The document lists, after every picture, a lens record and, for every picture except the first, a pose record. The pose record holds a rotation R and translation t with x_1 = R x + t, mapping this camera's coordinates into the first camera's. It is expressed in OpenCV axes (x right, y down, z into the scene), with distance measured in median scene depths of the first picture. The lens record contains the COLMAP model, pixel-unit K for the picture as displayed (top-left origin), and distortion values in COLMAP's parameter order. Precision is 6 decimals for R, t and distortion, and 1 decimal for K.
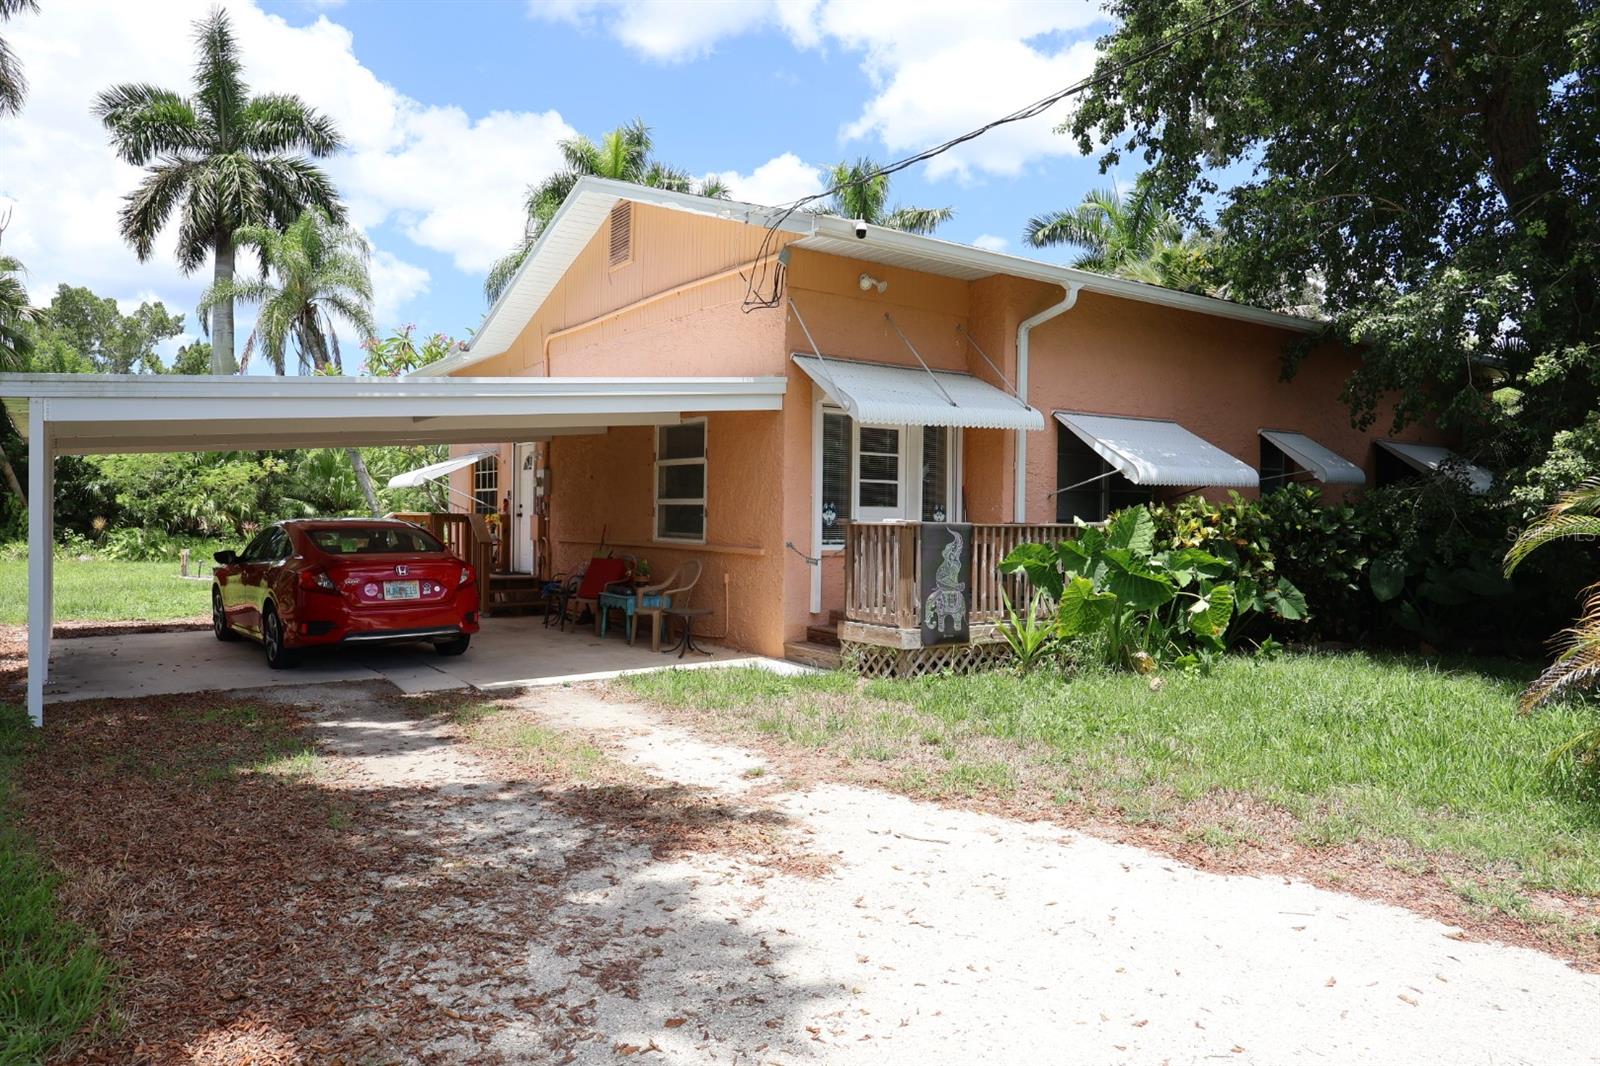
lens RADIAL K [[1033.7, 0, 800.0], [0, 1033.7, 533.0], [0, 0, 1]] dist [-0.016660, 0.009699]
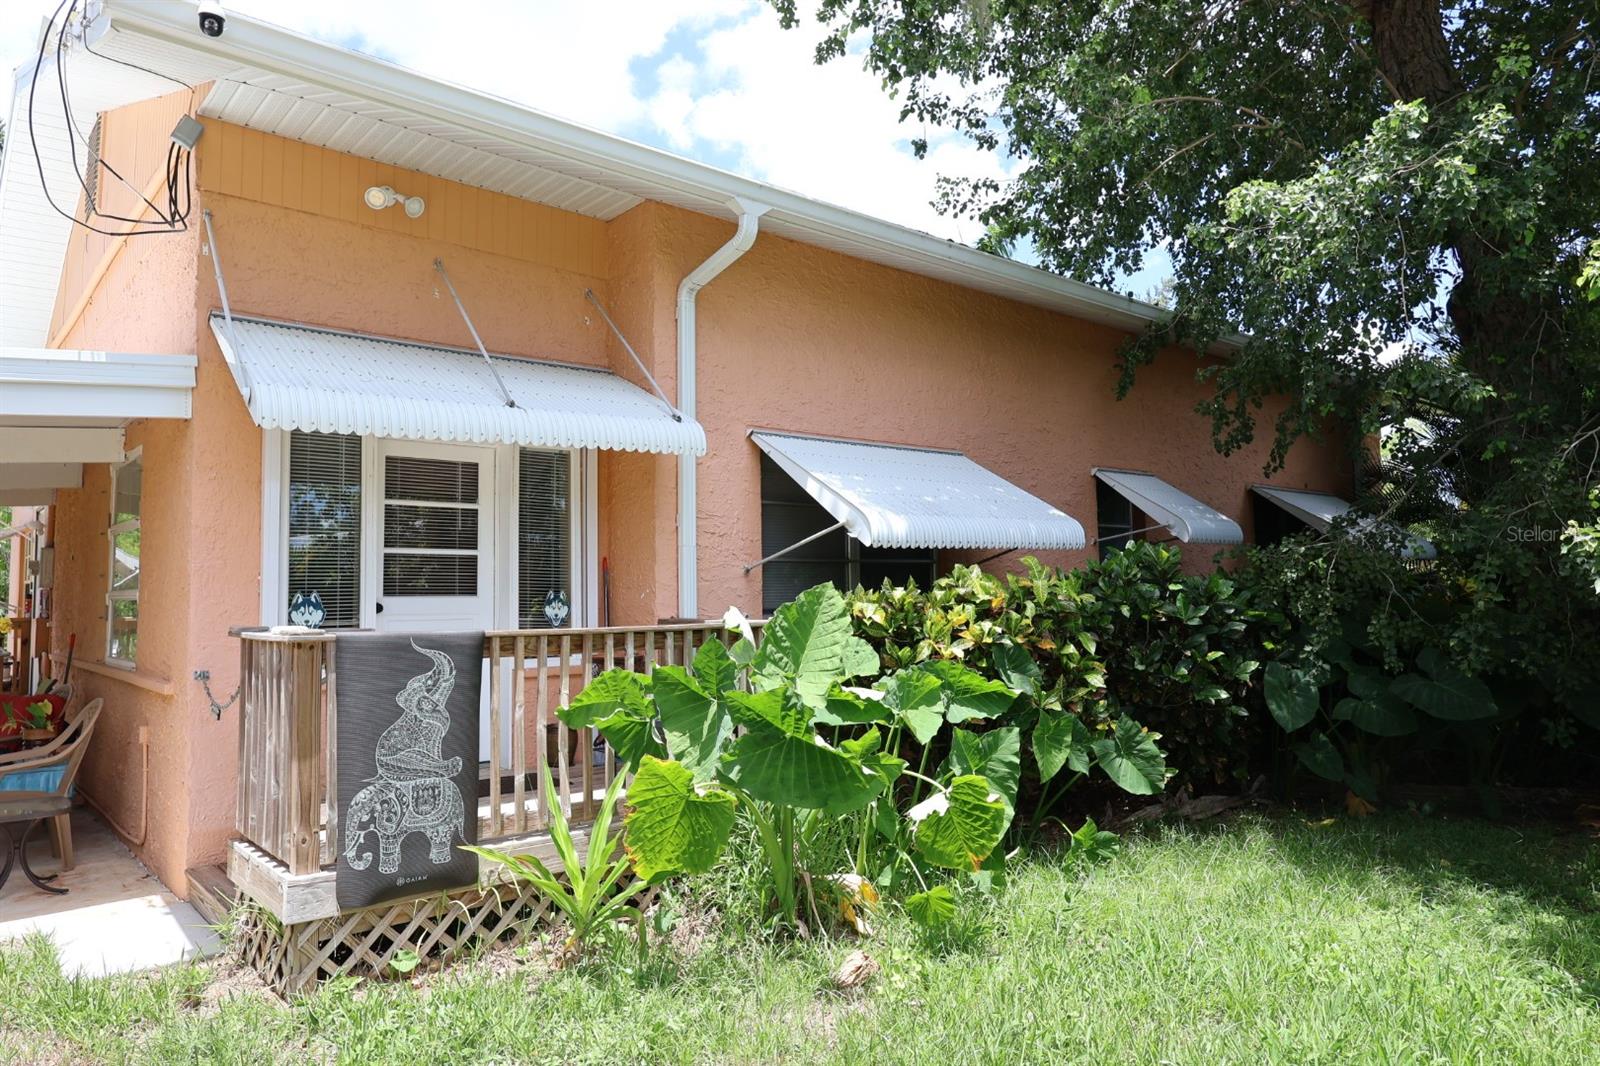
lens RADIAL K [[1033.7, 0, 800.0], [0, 1033.7, 533.0], [0, 0, 1]] dist [-0.016660, 0.009699]
pose [[0.994207, -0.018125, 0.105946, 0.225776], [0.026254, 0.996774, -0.075844, -0.012355], [-0.104230, 0.078186, 0.991475, 0.431302]]
